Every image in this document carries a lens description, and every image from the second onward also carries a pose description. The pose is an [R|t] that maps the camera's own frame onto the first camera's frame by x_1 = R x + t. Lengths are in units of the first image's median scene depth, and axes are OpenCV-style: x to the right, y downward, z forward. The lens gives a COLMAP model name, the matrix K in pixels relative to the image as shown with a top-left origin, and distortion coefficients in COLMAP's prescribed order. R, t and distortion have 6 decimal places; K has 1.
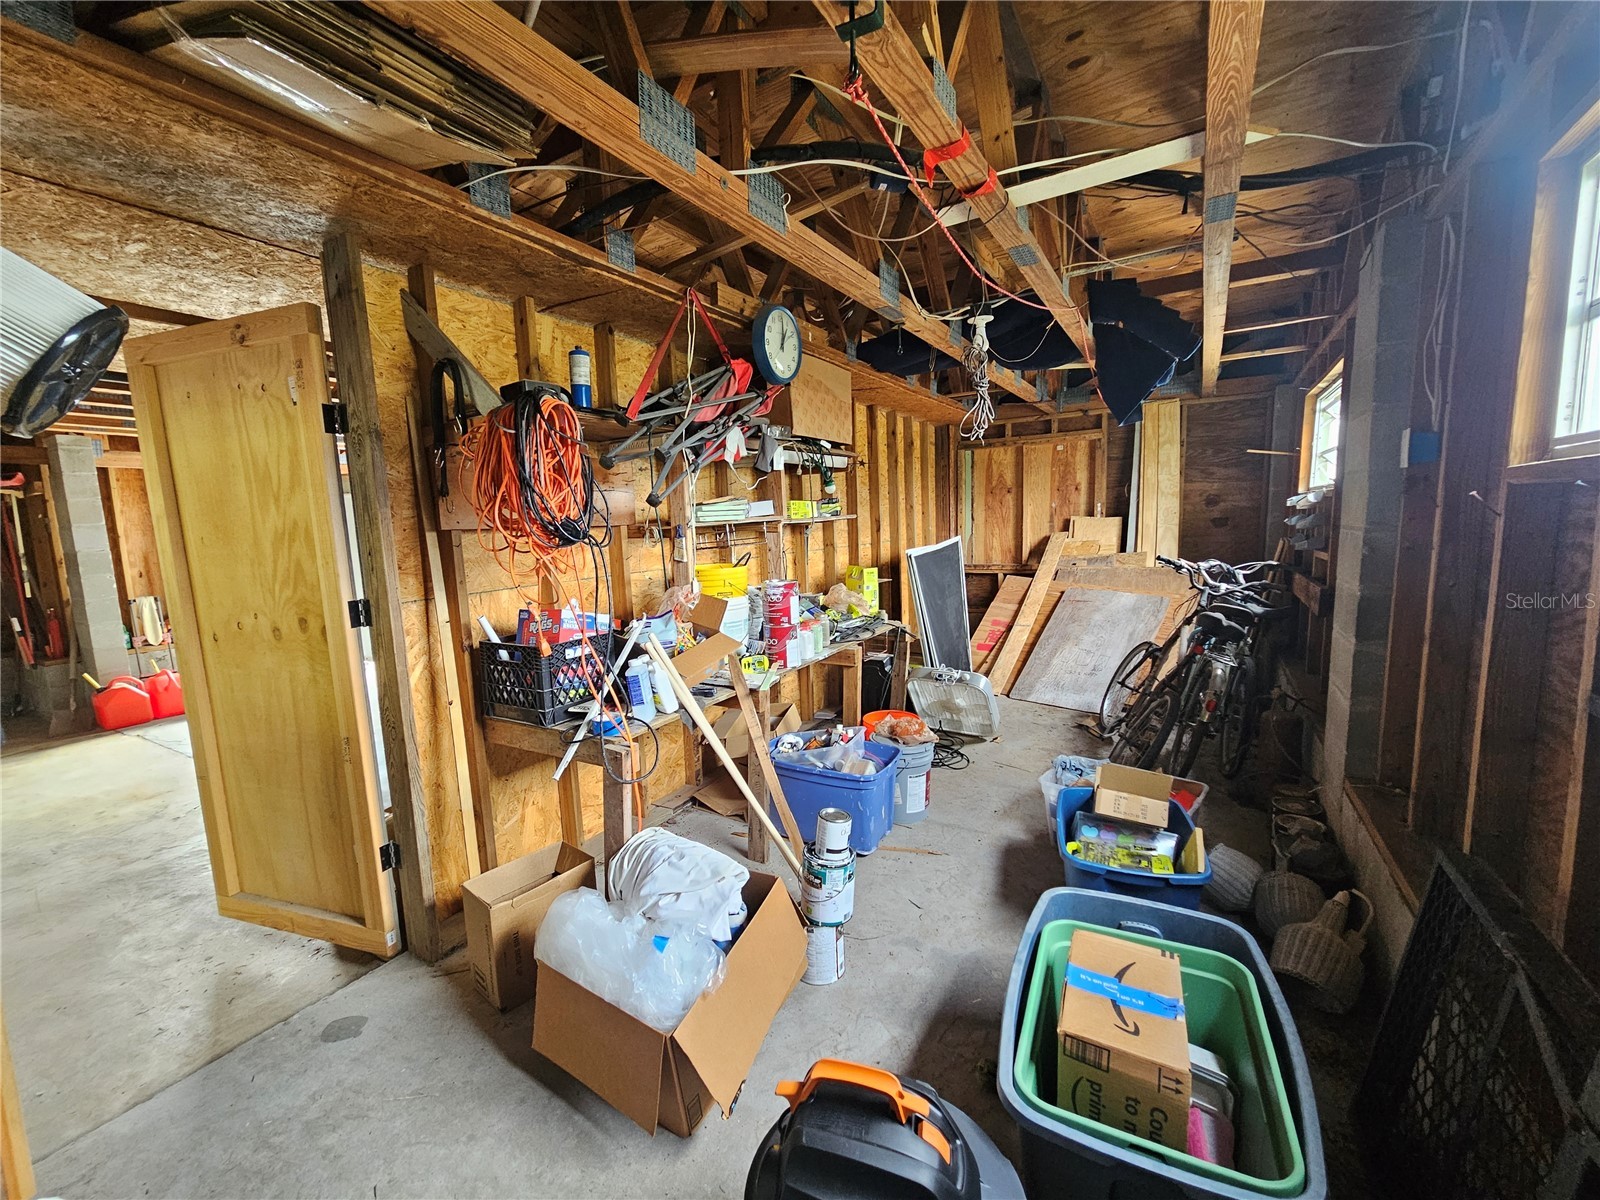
lens RADIAL K [[658.8, 0, 797.8], [0, 658.8, 603.4], [0, 0, 1]] dist [0.001660, -0.001200]
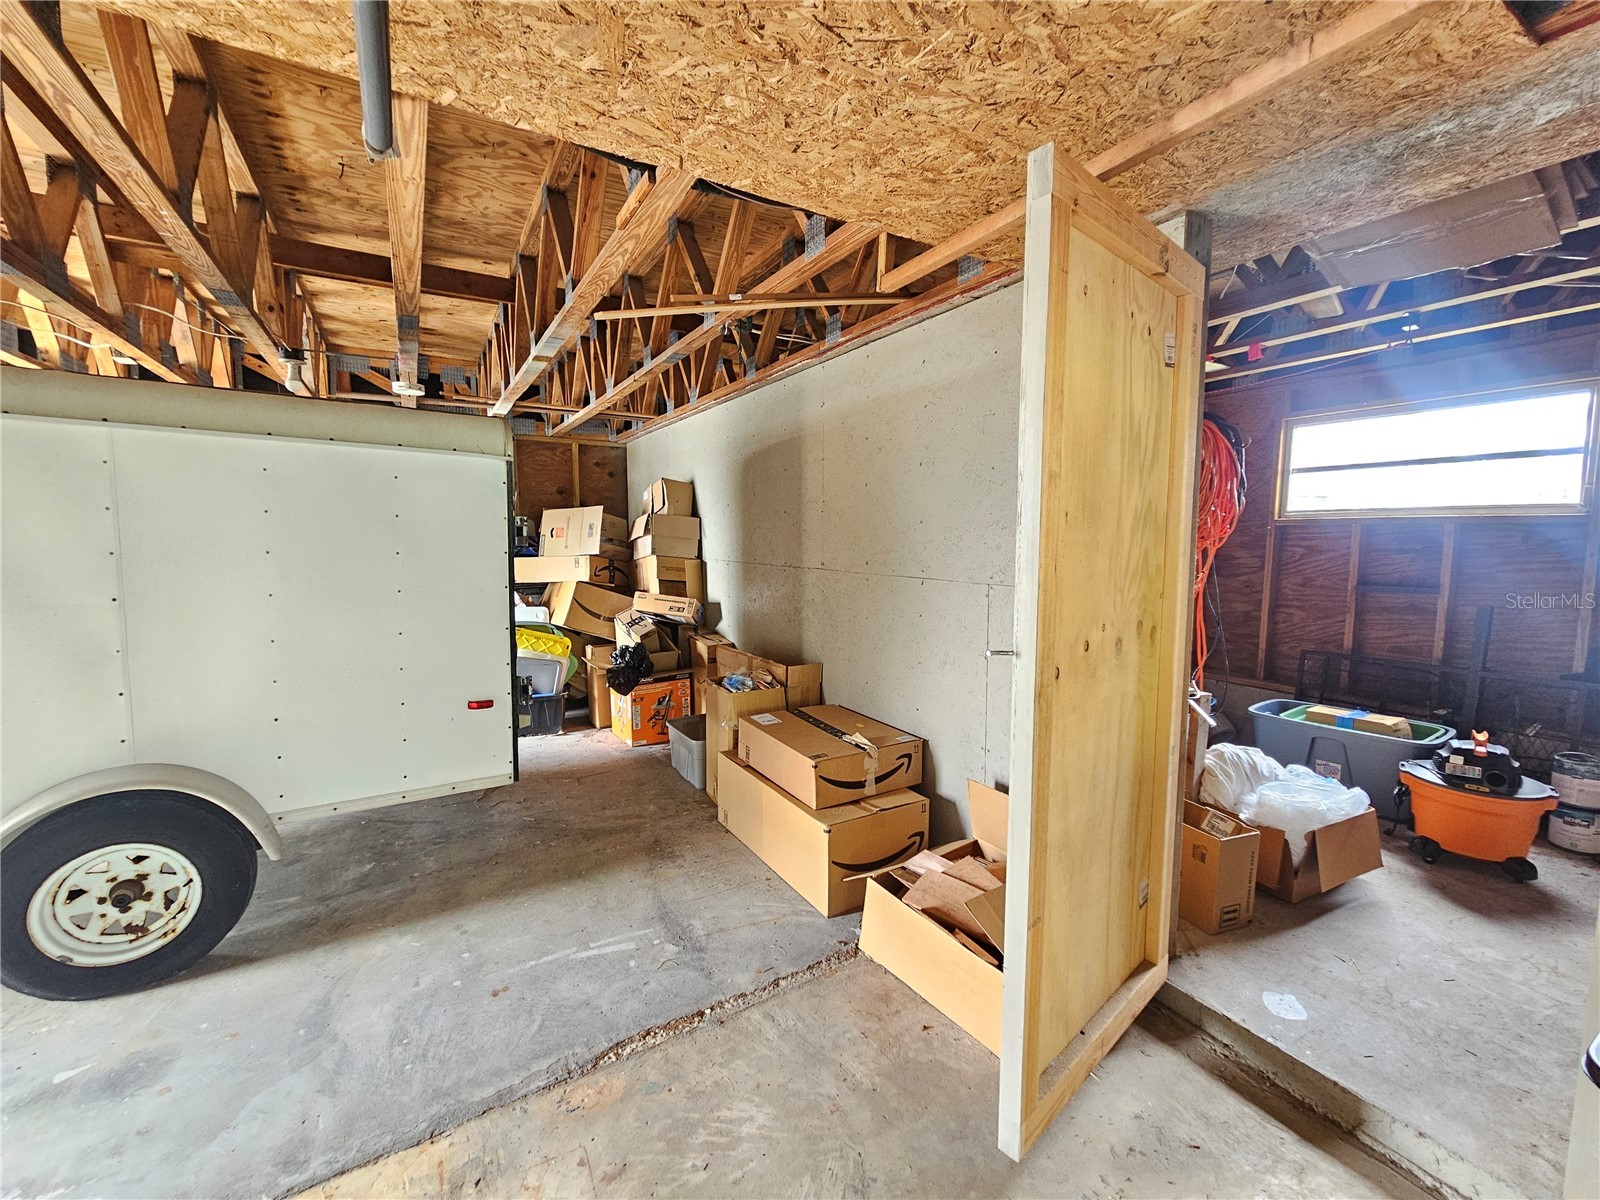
lens RADIAL K [[658.8, 0, 787.1], [0, 658.8, 600.5], [0, 0, 1]] dist [0.001660, -0.001200]
pose [[0.485628, -0.053381, 0.872534, -0.650102], [0.091413, 0.995762, 0.010043, -0.019639], [-0.869373, 0.074884, 0.488449, 0.381435]]
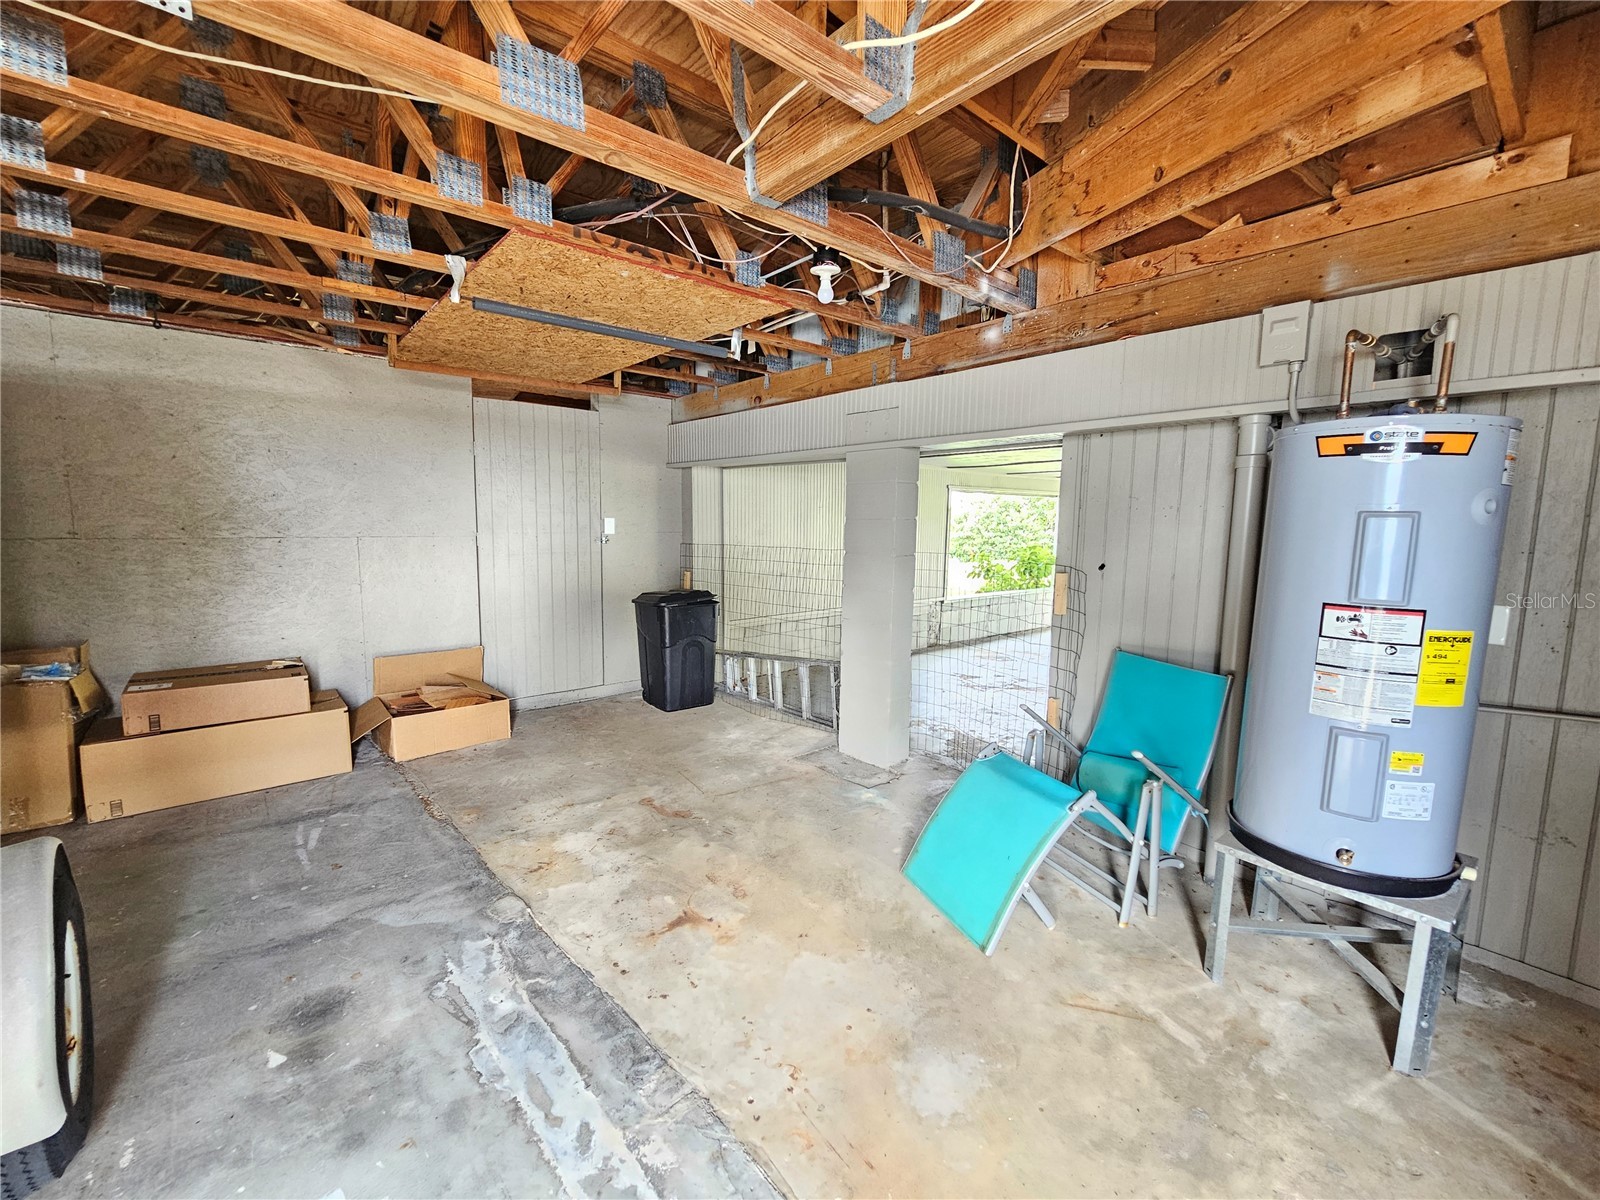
lens RADIAL K [[658.8, 0, 791.2], [0, 658.8, 598.3], [0, 0, 1]] dist [0.001660, -0.001200]
pose [[-0.945305, -0.019346, 0.325613, -0.810296], [0.057952, 0.972398, 0.226017, -0.065740], [-0.320998, 0.232525, -0.918092, 0.832974]]
